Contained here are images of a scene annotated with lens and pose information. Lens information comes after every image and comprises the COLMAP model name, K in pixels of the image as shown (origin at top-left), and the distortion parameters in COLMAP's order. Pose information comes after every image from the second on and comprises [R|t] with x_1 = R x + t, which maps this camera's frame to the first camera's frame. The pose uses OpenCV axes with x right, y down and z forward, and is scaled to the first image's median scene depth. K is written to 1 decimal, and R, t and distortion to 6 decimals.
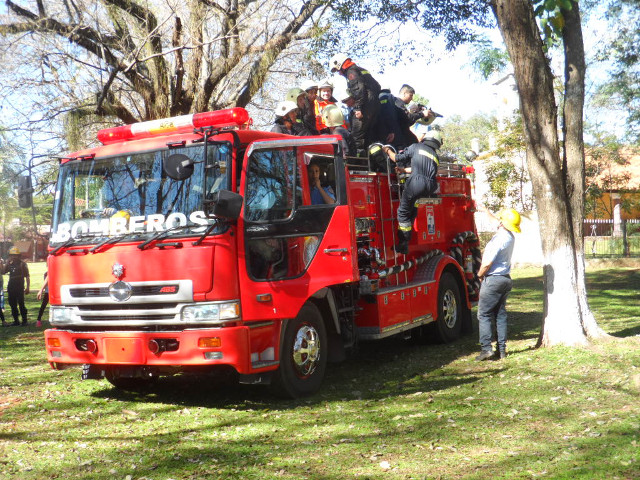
lens RADIAL K [[906.9, 0, 320.0], [0, 906.9, 240.0], [0, 0, 1]] dist [-0.174725, -0.019425]
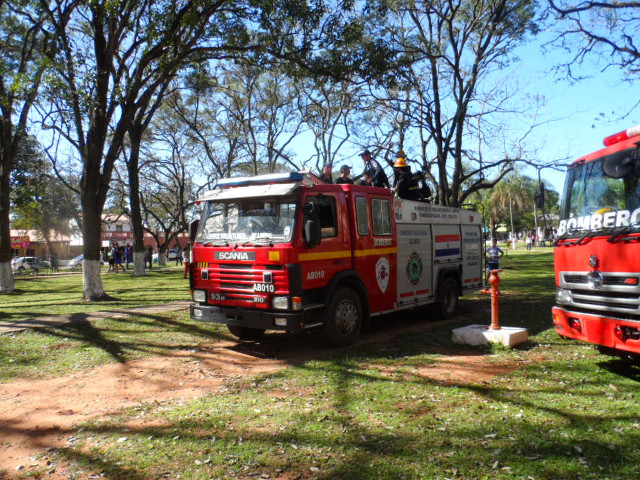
lens RADIAL K [[567.2, 0, 320.0], [0, 567.2, 240.0], [0, 0, 1]] dist [-0.045153, 0.015553]
pose [[0.562638, -0.004538, -0.826691, 0.142635], [0.034019, 0.999265, 0.017668, -0.014528], [0.826003, -0.038064, 0.562379, 0.273073]]
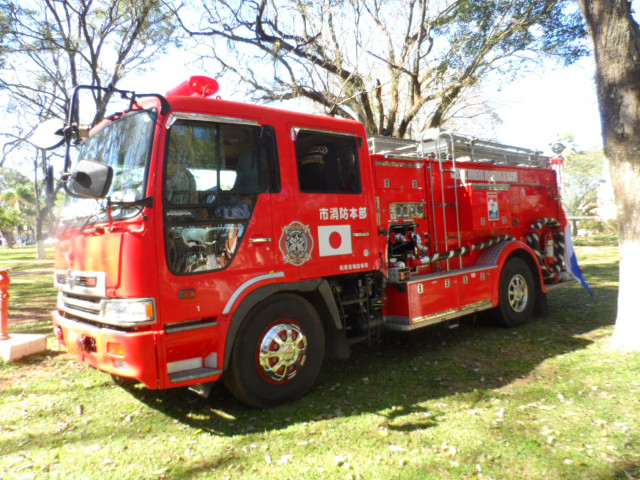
lens RADIAL K [[481.1, 0, 320.0], [0, 481.1, 240.0], [0, 0, 1]] dist [0.001149, -0.001860]
pose [[0.931621, 0.016181, -0.363072, 0.172538], [-0.004508, 0.999446, 0.032976, -0.001409], [0.363404, -0.029084, 0.931177, 0.538097]]
